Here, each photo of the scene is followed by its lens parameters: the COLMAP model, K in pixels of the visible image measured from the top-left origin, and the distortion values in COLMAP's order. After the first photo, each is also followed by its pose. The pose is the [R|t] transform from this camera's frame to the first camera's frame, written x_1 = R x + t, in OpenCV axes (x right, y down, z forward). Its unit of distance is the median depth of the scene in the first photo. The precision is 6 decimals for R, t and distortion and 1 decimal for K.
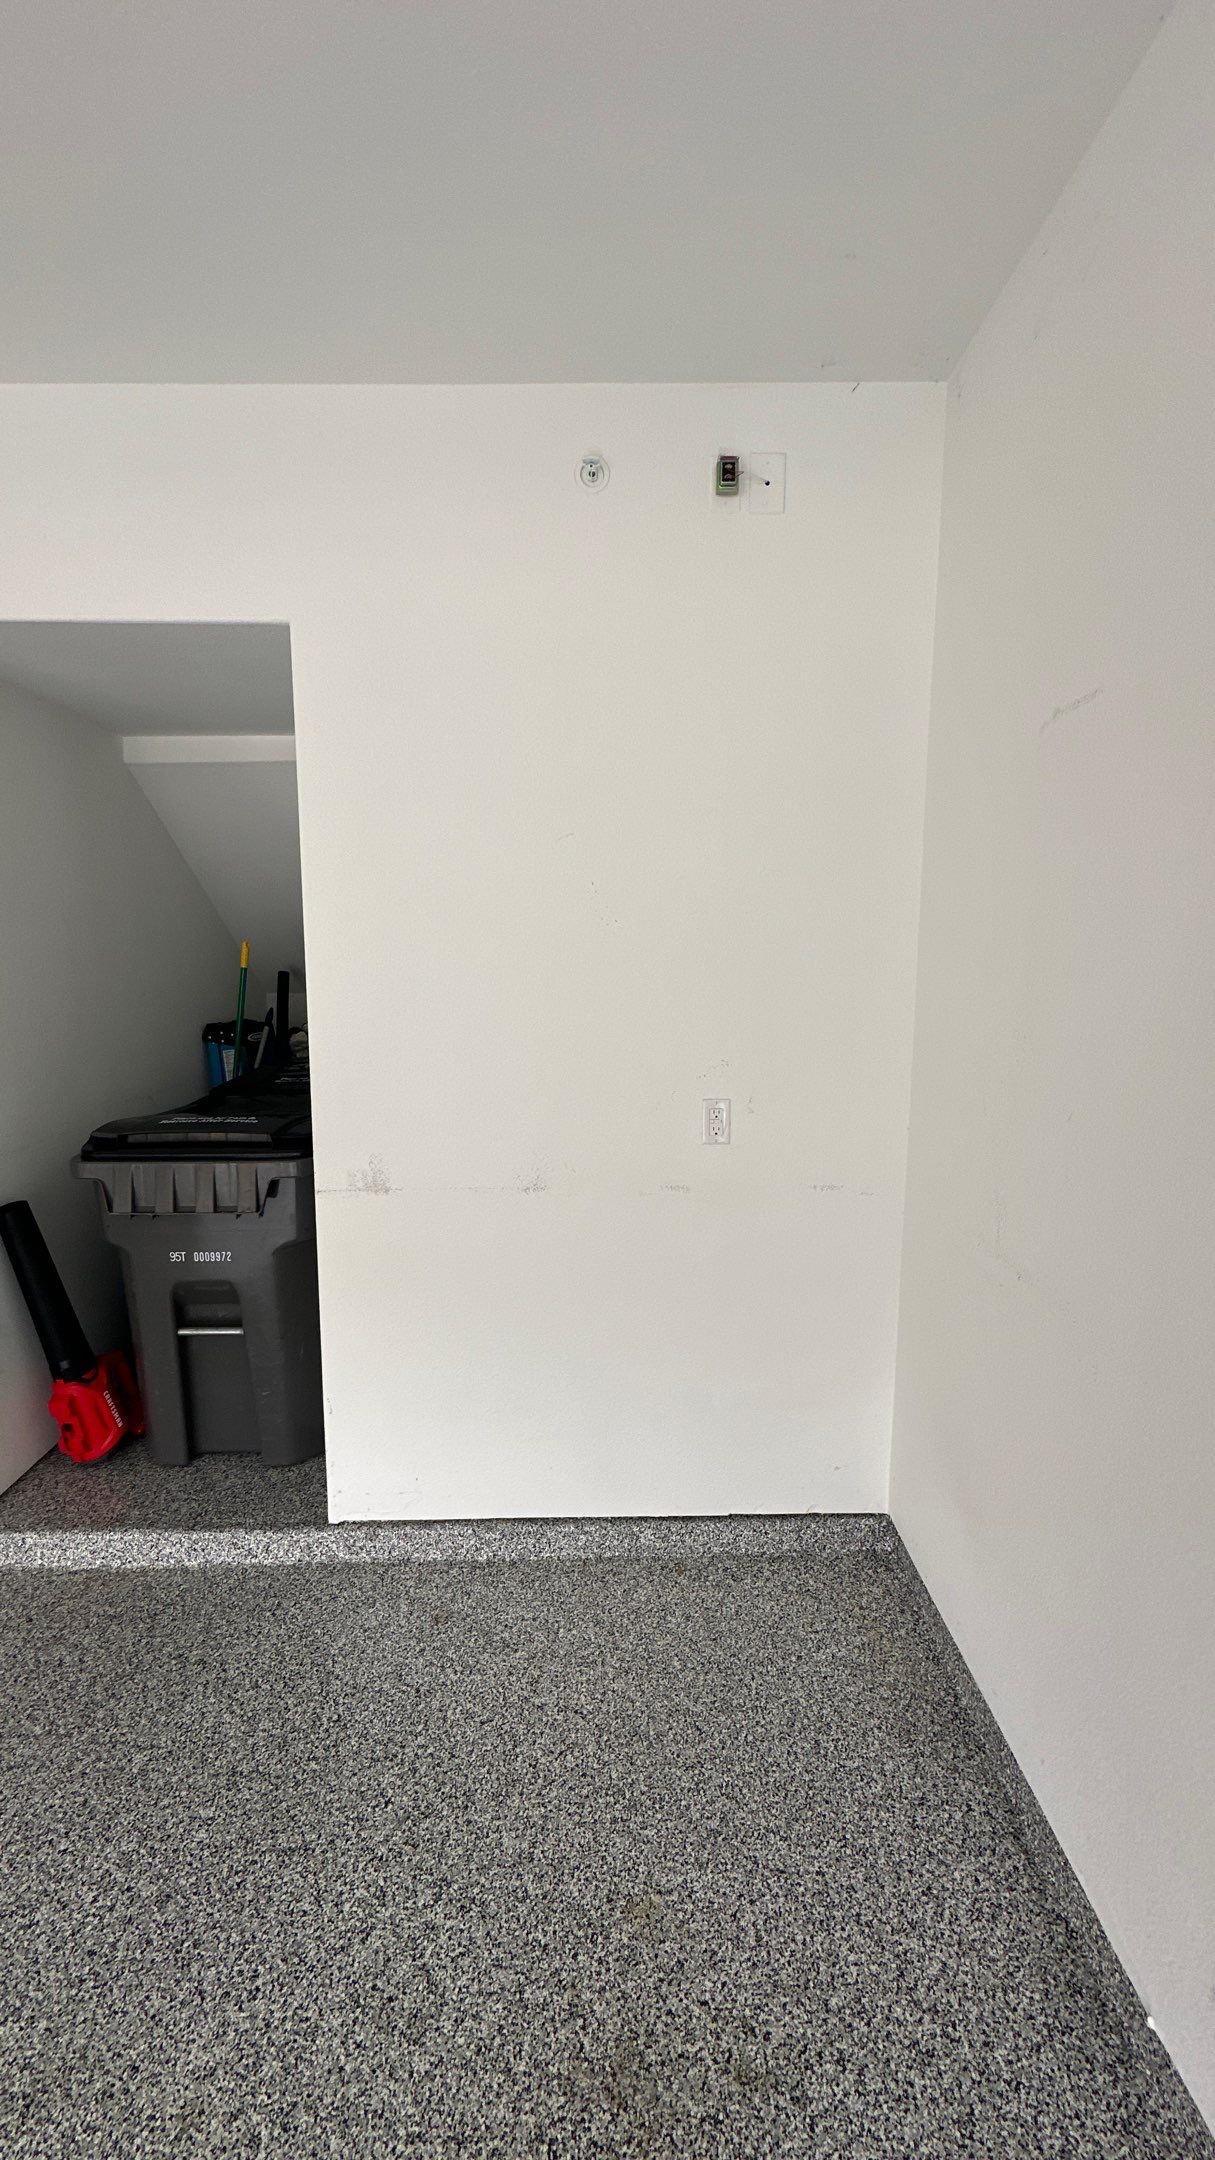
lens RADIAL K [[860.4, 0, 604.8], [0, 860.4, 1075.8], [0, 0, 1]] dist [-0.002667, 0.000094]
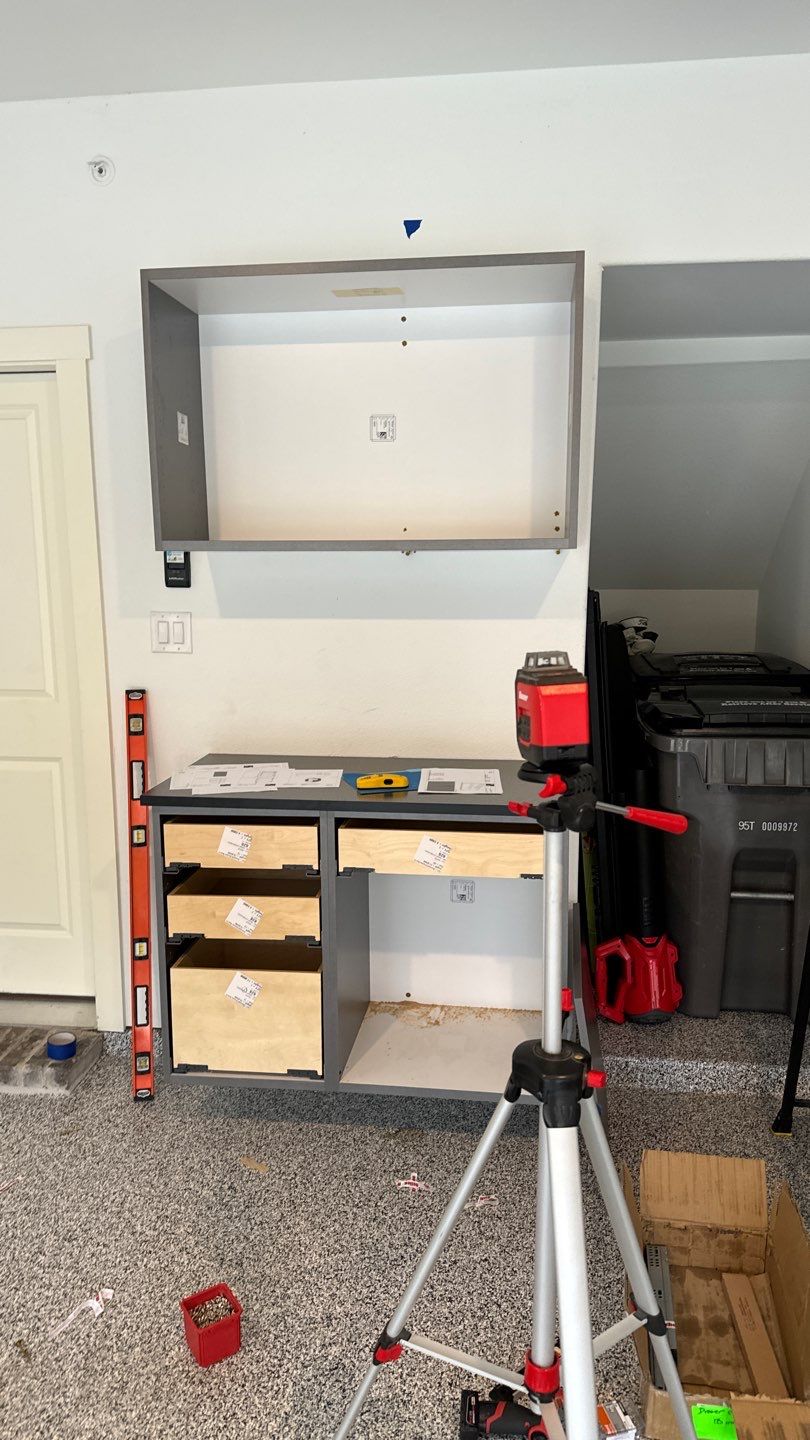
lens RADIAL K [[1011.1, 0, 410.2], [0, 1011.1, 725.2], [0, 0, 1]] dist [0.051076, -0.059469]
pose [[0.992057, 0.020643, -0.124086, -0.801266], [-0.016667, 0.999316, 0.032998, 0.046936], [0.124682, -0.030668, 0.991723, -0.373809]]
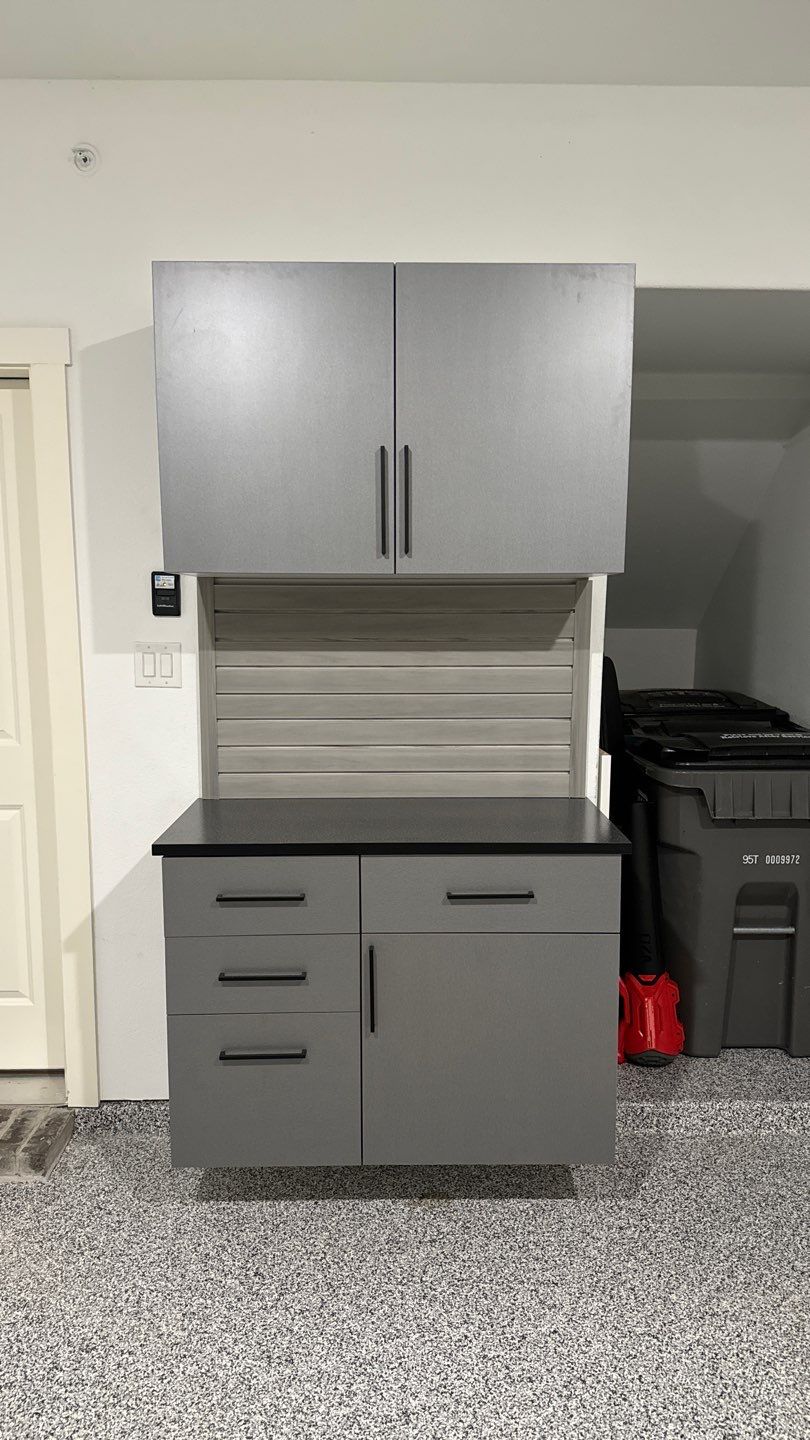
lens RADIAL K [[1011.1, 0, 407.6], [0, 1011.1, 750.3], [0, 0, 1]] dist [0.051076, -0.059469]
pose [[0.999926, 0.005308, 0.010975, -0.993809], [-0.005424, 0.999929, 0.010593, 0.062206], [-0.010918, -0.010651, 0.999884, -0.313373]]
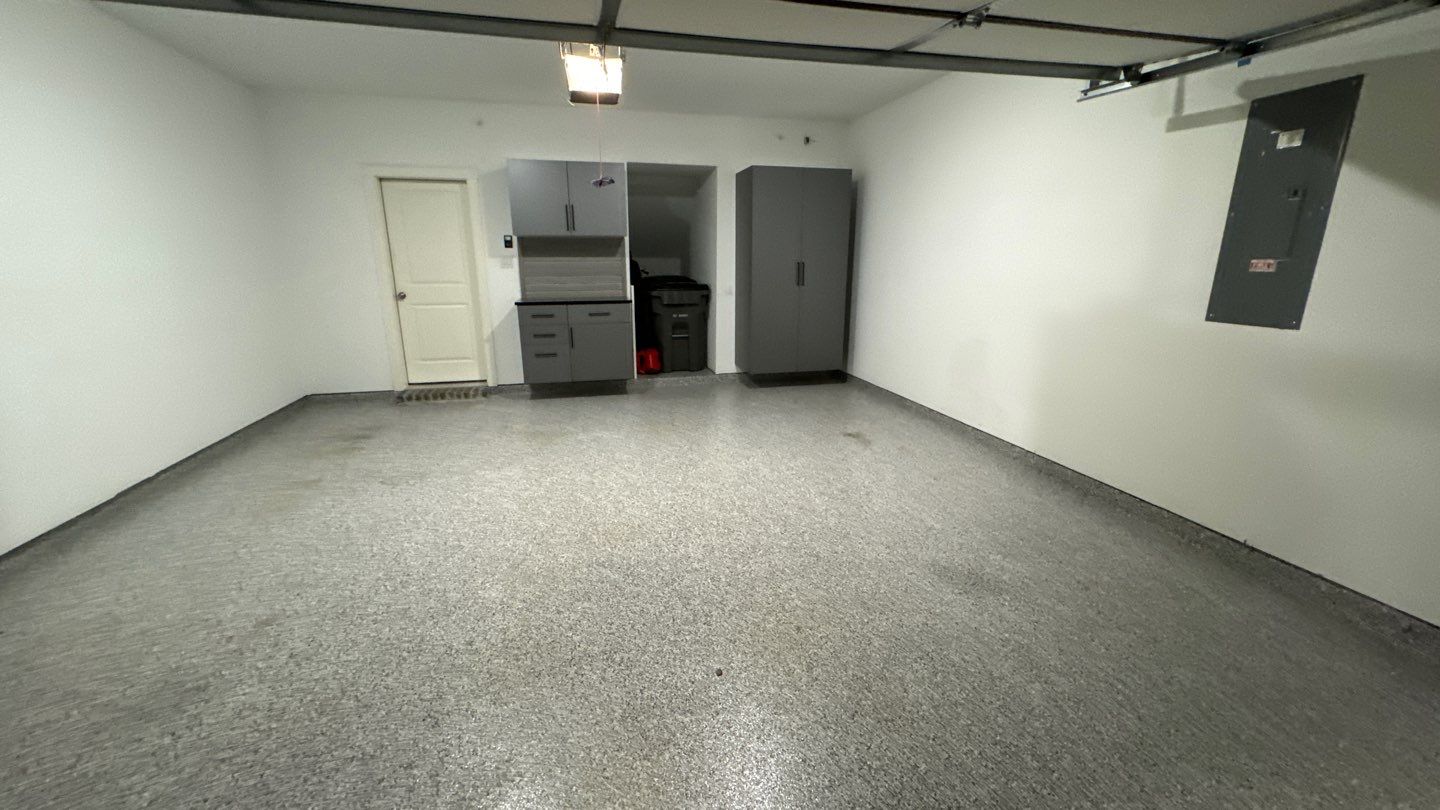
lens RADIAL K [[573.6, 0, 725.1], [0, 573.6, 405.3], [0, 0, 1]] dist [-0.002667, 0.000094]
pose [[0.970873, -0.054885, 0.233223, -0.970143], [0.029307, 0.993304, 0.111754, 0.353732], [-0.237795, -0.101664, 0.965980, -1.846649]]
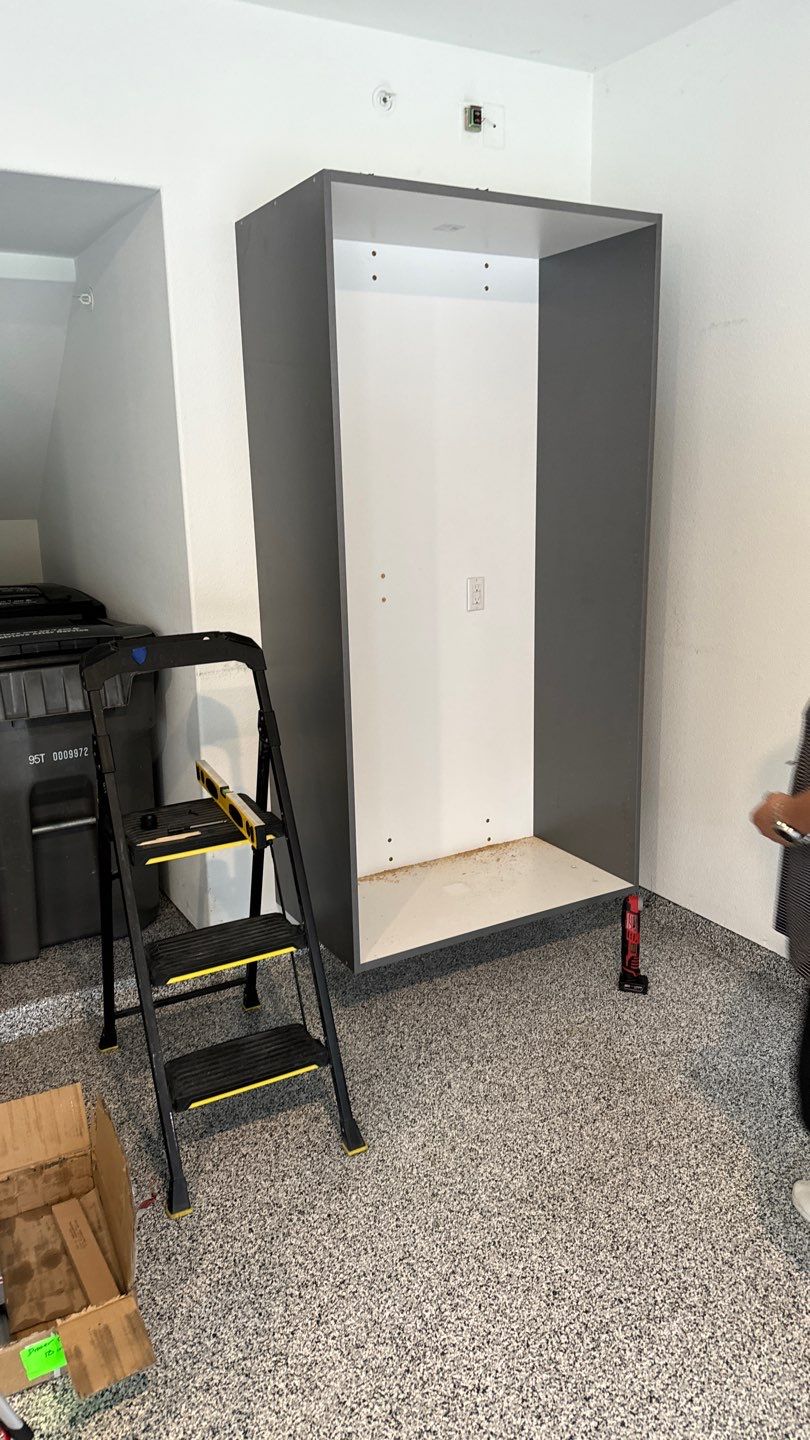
lens RADIAL K [[1011.1, 0, 412.5], [0, 1011.1, 713.2], [0, 0, 1]] dist [0.051076, -0.059469]
pose [[0.870550, -0.125007, 0.475937, -0.718416], [0.084361, 0.990789, 0.105928, 0.059255], [-0.484794, -0.052065, 0.873077, -0.374216]]
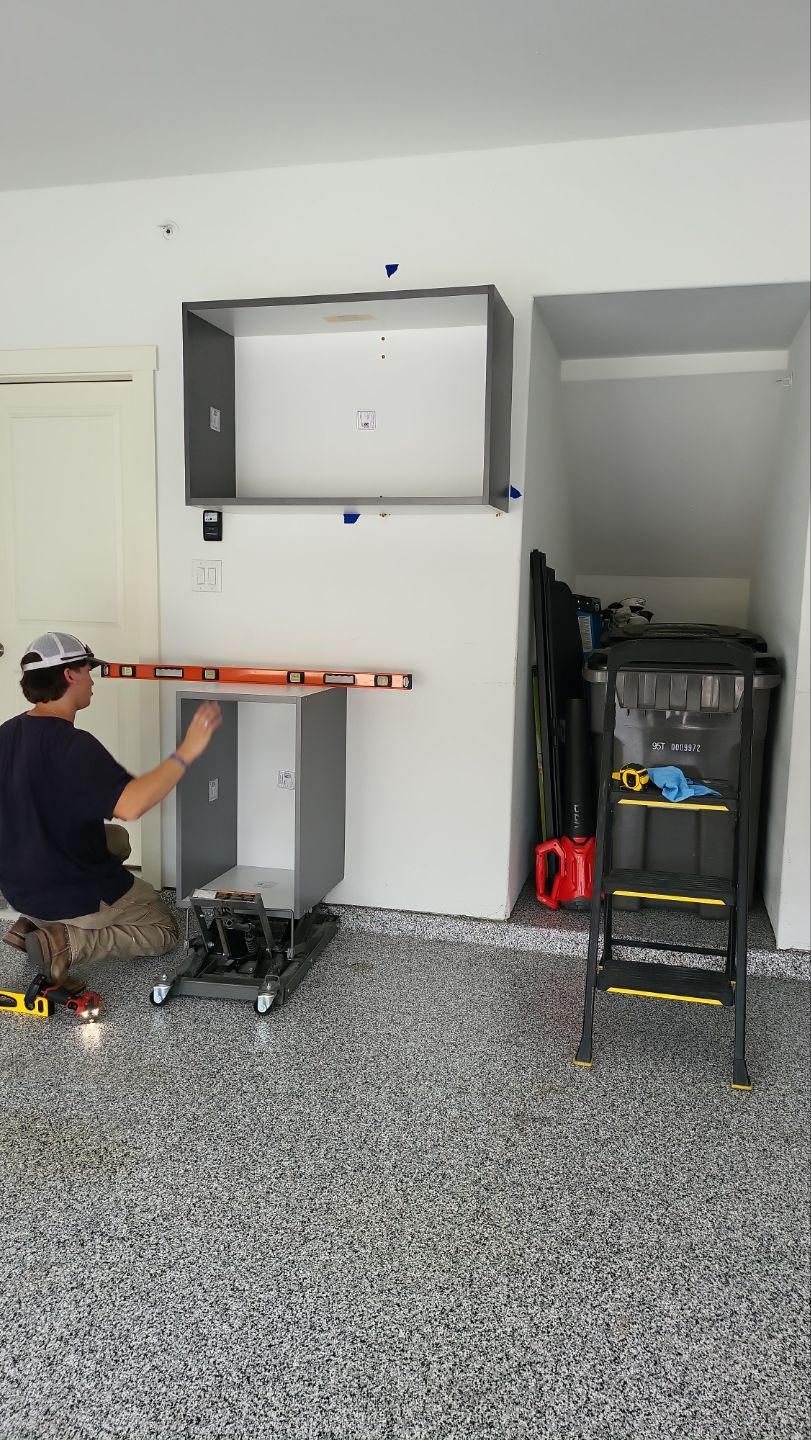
lens RADIAL K [[1005.7, 0, 411.9], [0, 1005.7, 697.9], [0, 0, 1]] dist [0.073037, -0.080617]
pose [[0.967113, 0.050456, -0.249294, -0.497053], [-0.056087, 0.998305, -0.015531, 0.190703], [0.248088, 0.029002, 0.968303, -0.672018]]
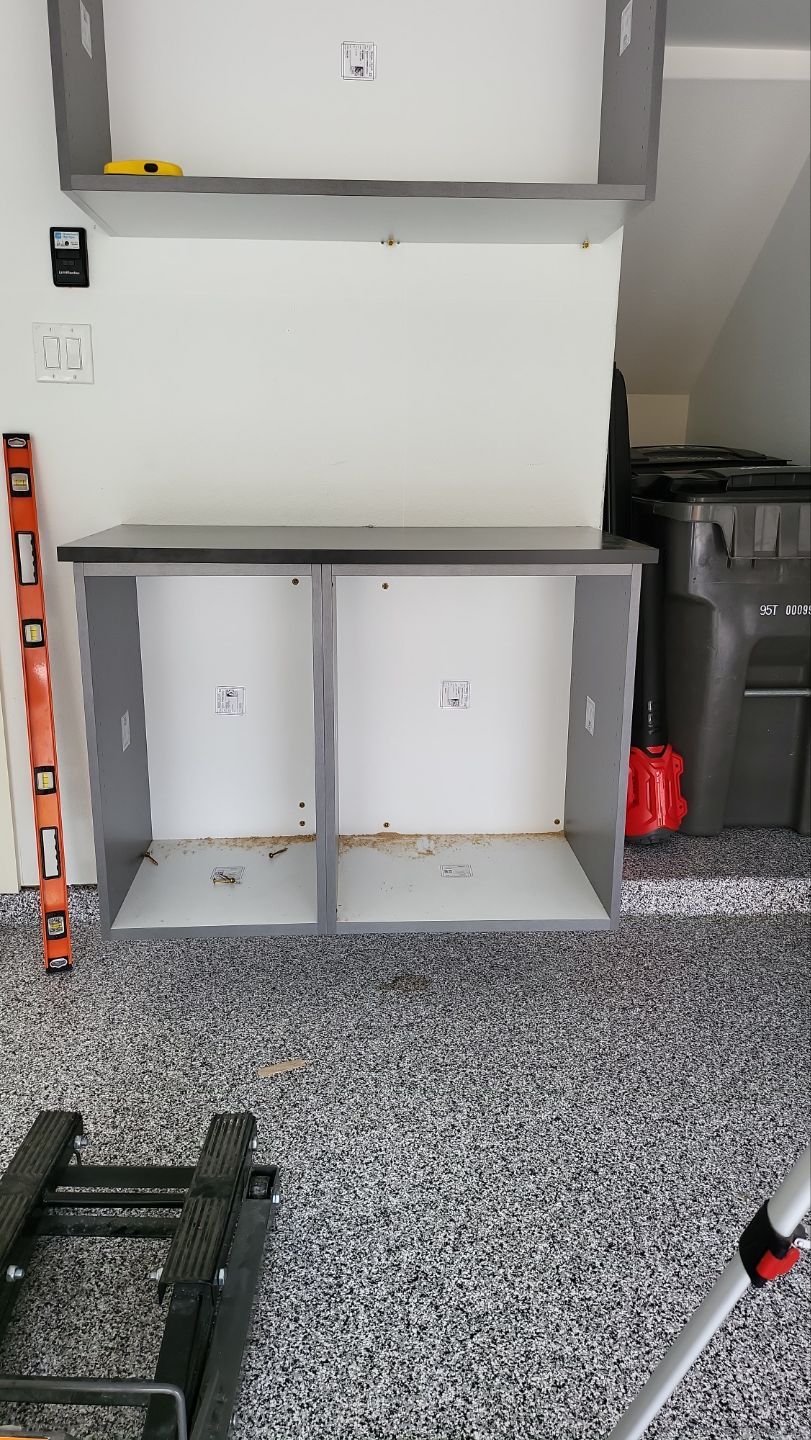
lens RADIAL K [[1005.7, 0, 401.2], [0, 1005.7, 712.3], [0, 0, 1]] dist [0.073037, -0.080617]
pose [[0.998614, -0.001047, 0.052628, -1.008711], [-0.005327, 0.992659, 0.120826, 0.198272], [-0.052368, -0.120939, 0.991278, -0.119434]]
